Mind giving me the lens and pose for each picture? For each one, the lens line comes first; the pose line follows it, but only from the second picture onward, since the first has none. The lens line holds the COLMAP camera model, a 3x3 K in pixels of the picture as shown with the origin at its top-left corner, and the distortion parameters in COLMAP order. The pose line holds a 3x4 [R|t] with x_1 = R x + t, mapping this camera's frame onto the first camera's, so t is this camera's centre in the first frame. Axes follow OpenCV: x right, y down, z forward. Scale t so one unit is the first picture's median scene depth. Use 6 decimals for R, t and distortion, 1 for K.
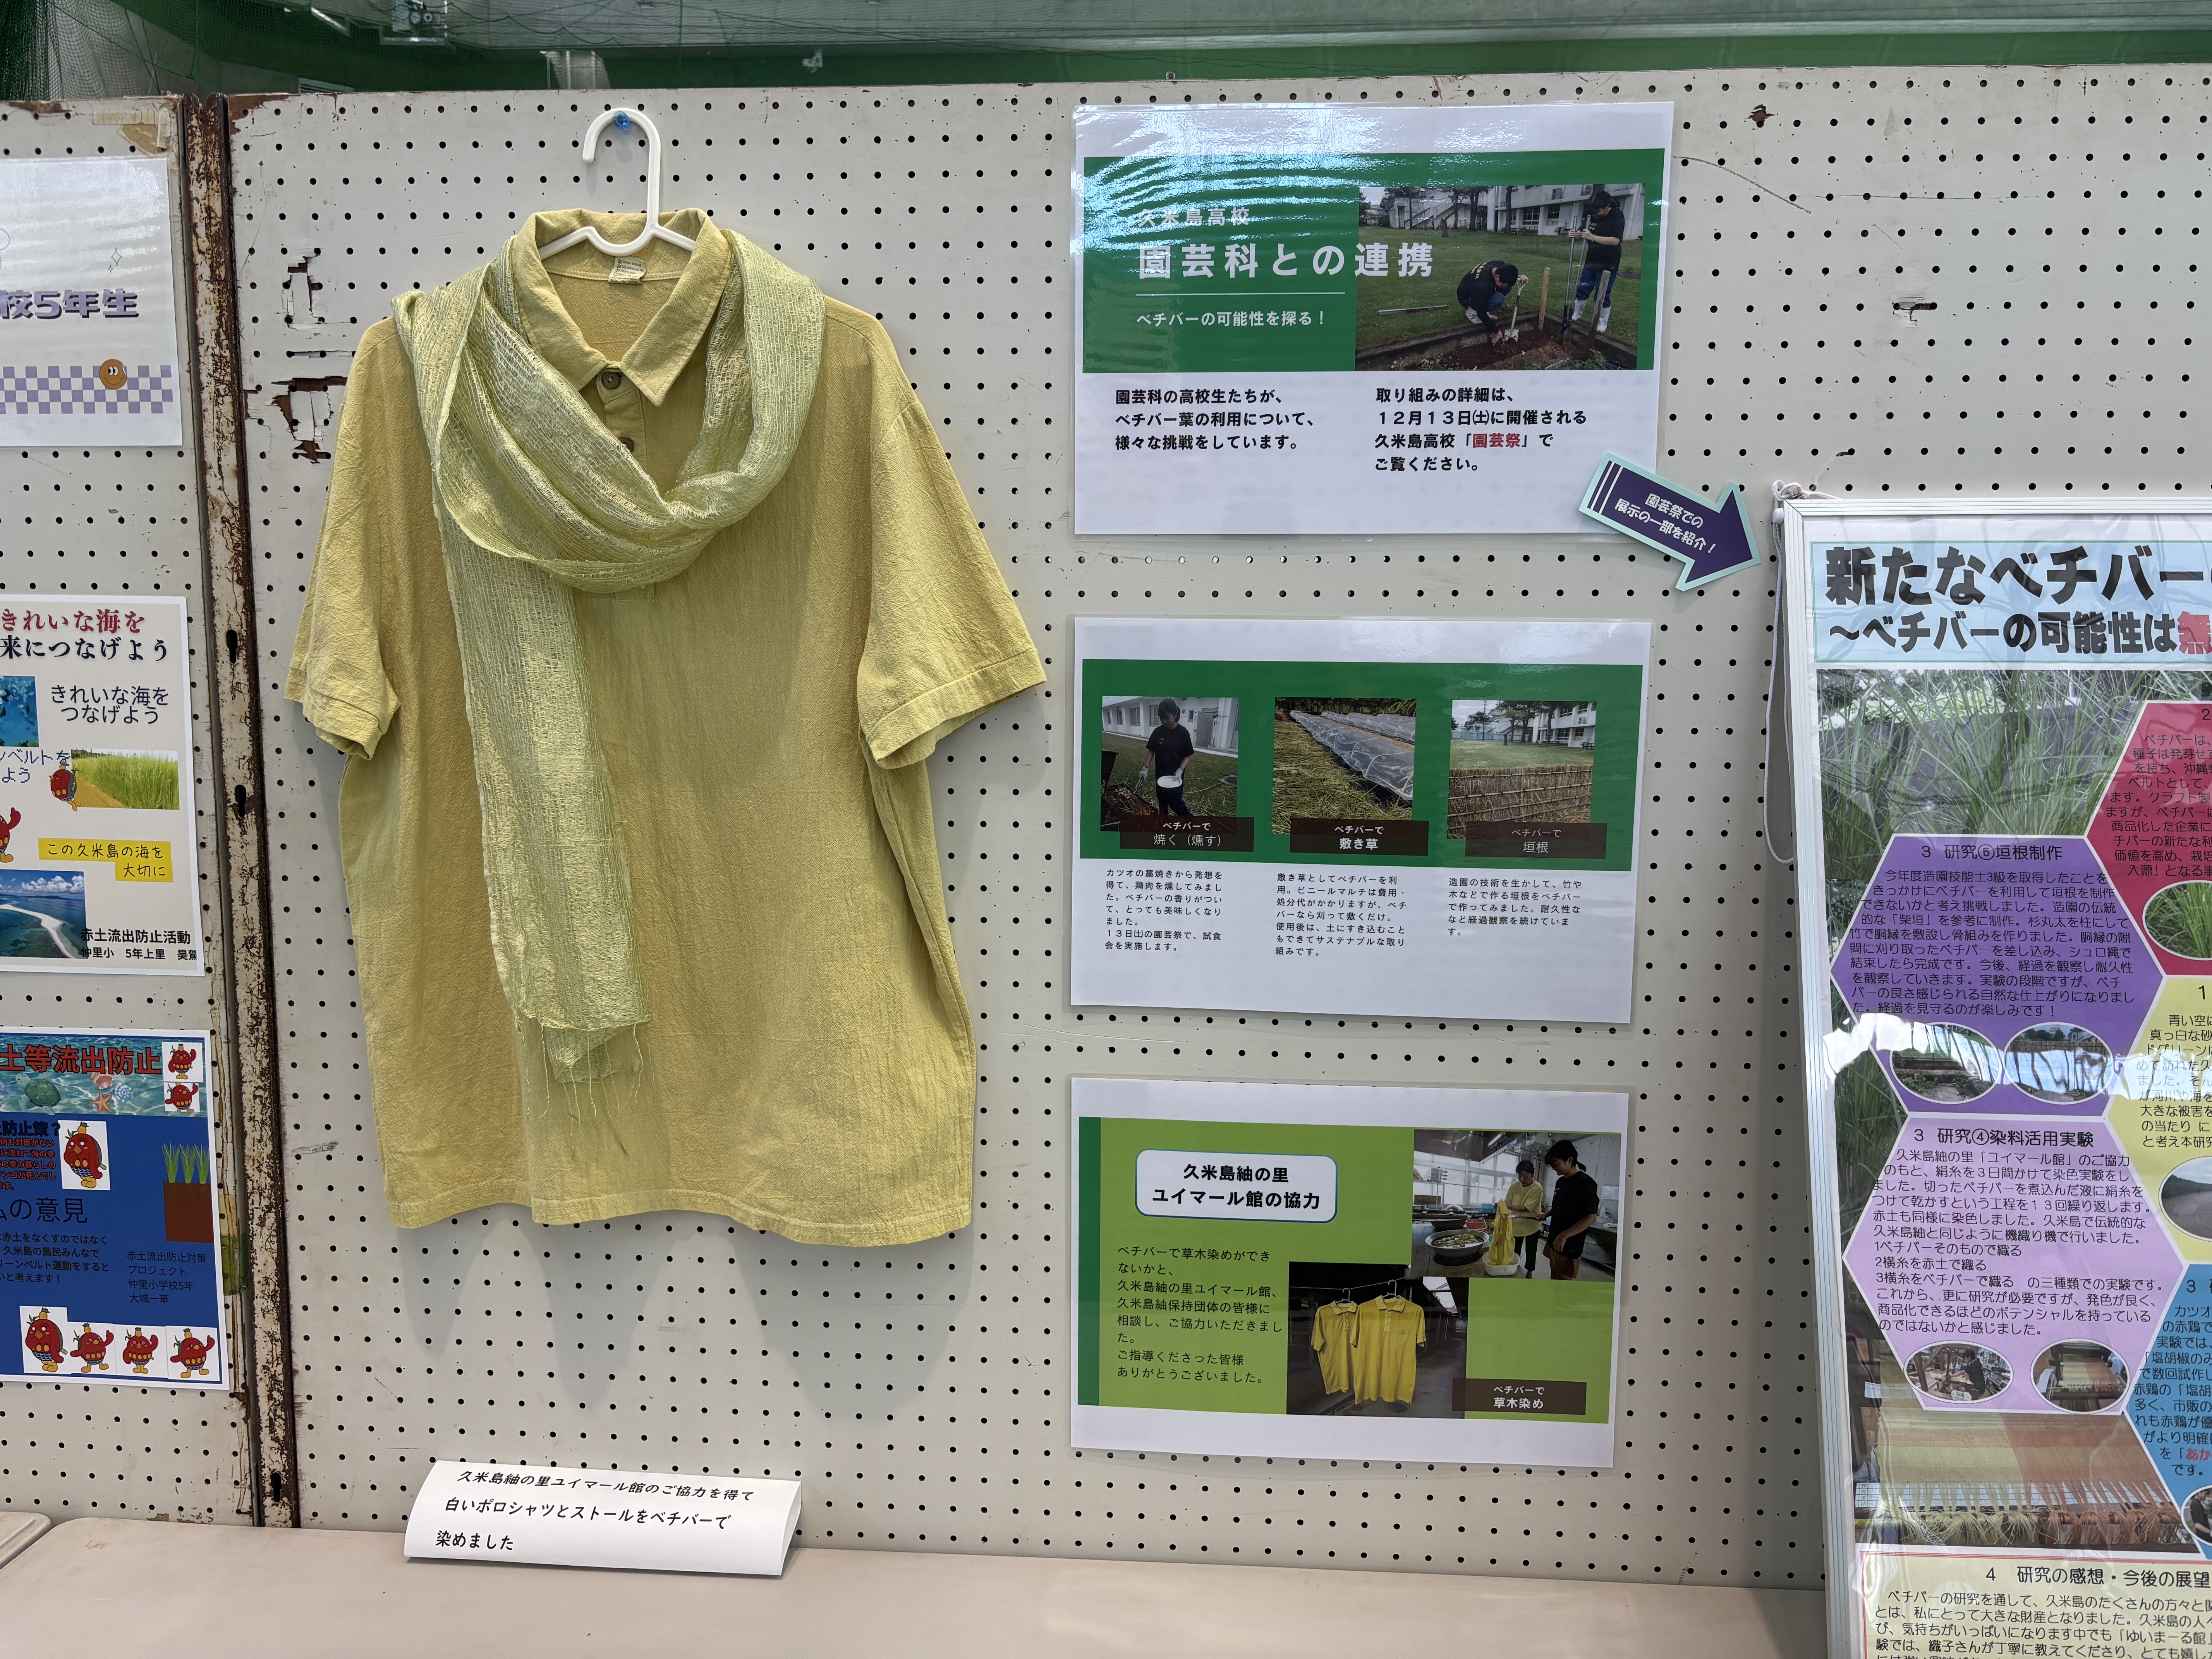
lens RADIAL K [[1695.9, 0, 1106.0], [0, 1695.9, 829.5], [0, 0, 1]] dist [0.001381, -0.001531]
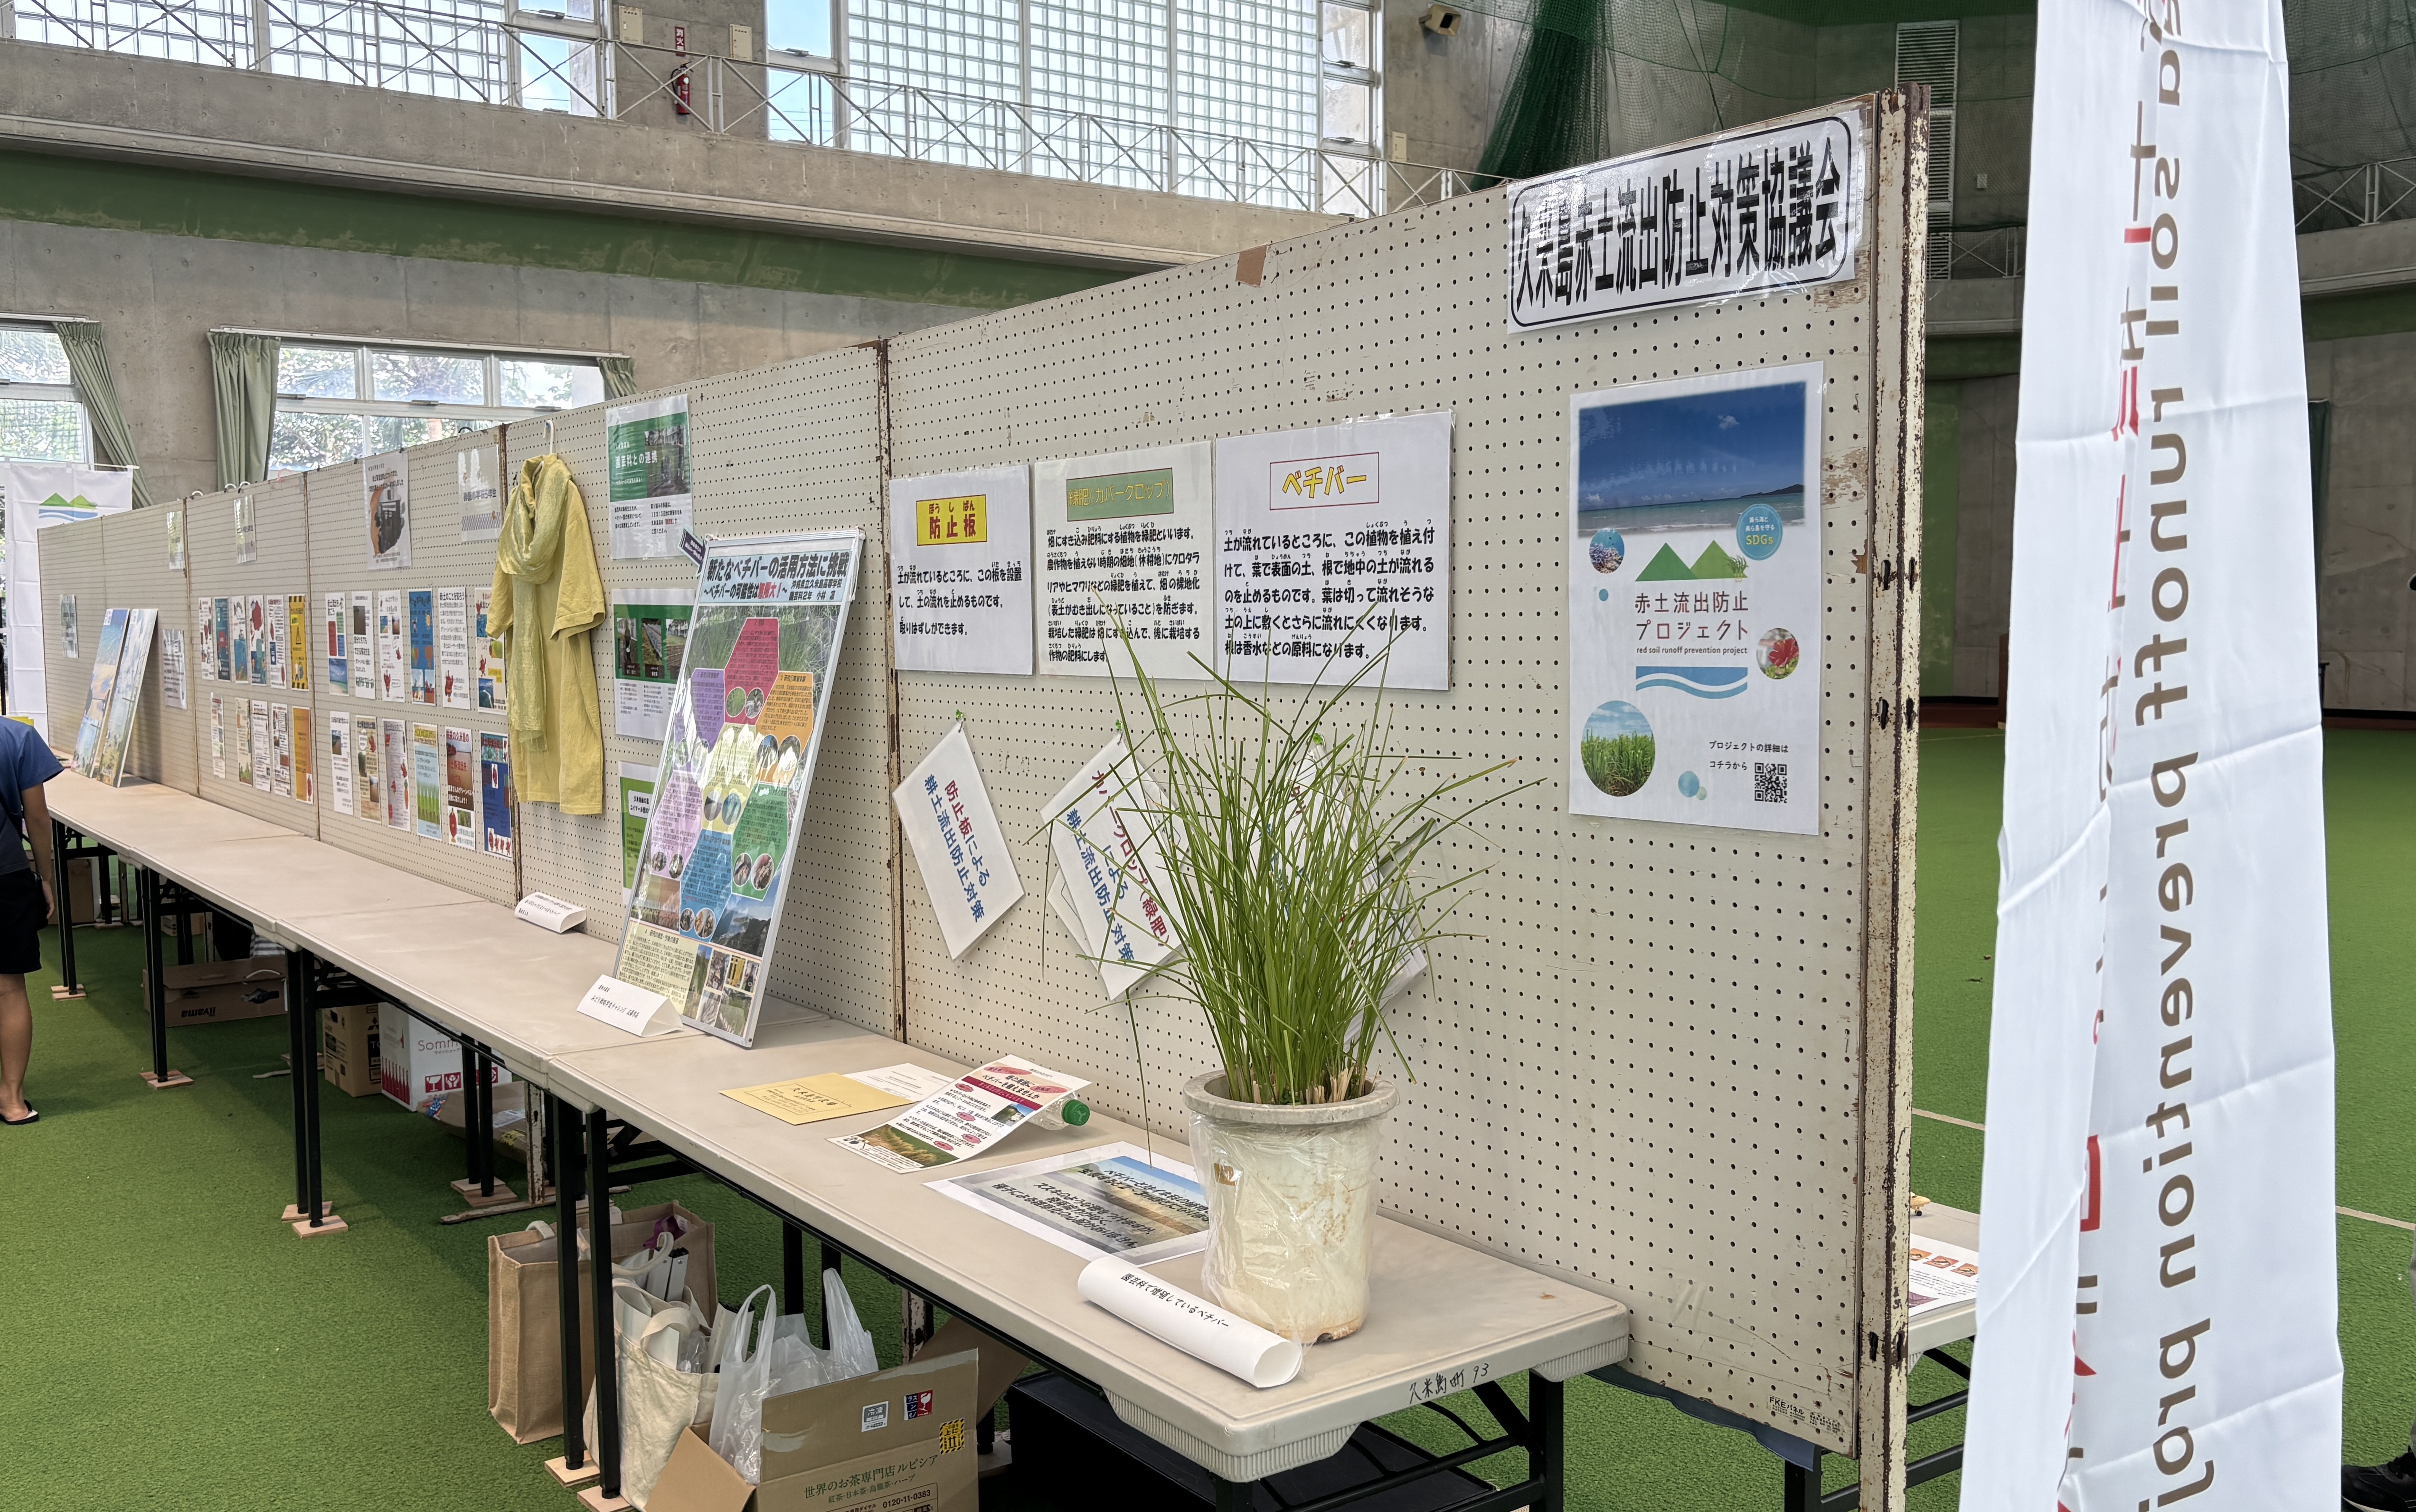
lens RADIAL K [[2060.1, 0, 1208.0], [0, 2060.1, 756.0], [0, 0, 1]] dist [0.146446, -0.005604]
pose [[0.644861, 0.046546, -0.762881, 3.320504], [-0.084789, 0.996340, -0.010882, 0.103588], [0.759582, 0.071701, 0.646447, -0.457782]]
